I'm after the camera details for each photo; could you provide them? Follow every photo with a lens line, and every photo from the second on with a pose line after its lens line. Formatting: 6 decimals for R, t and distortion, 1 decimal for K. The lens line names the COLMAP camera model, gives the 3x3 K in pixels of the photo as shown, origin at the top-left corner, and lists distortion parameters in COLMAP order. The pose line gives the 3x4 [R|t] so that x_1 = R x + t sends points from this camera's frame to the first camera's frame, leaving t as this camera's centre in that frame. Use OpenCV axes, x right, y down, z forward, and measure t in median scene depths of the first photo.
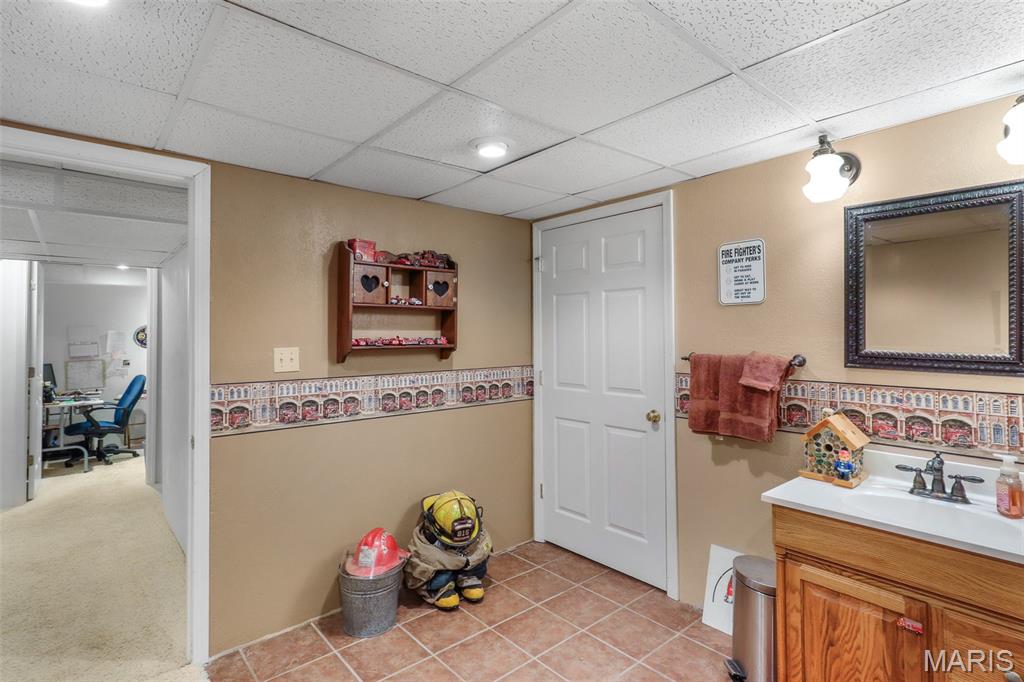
lens RADIAL K [[501.5, 0, 514.9], [0, 501.5, 331.2], [0, 0, 1]] dist [0.000781, 0.000280]
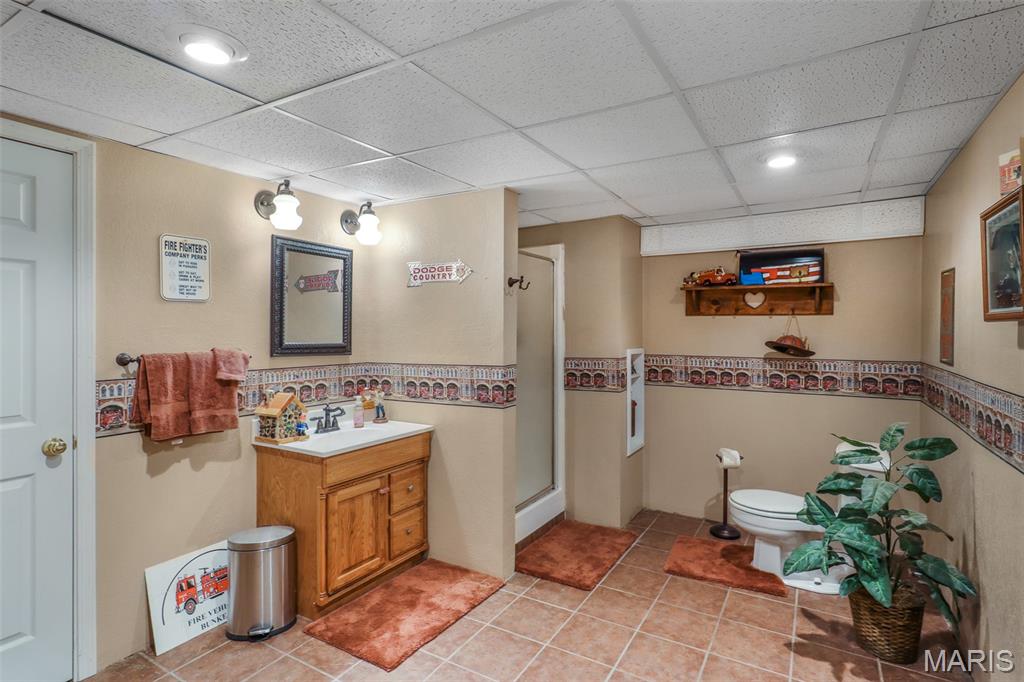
lens RADIAL K [[517.5, 0, 508.9], [0, 517.5, 329.2], [0, 0, 1]] dist [0.001171, 0.000146]
pose [[-0.312194, 0.000469, 0.950018, -0.718415], [-0.012596, 0.999910, -0.004633, -0.001422], [-0.949935, -0.013413, -0.312160, 0.726468]]
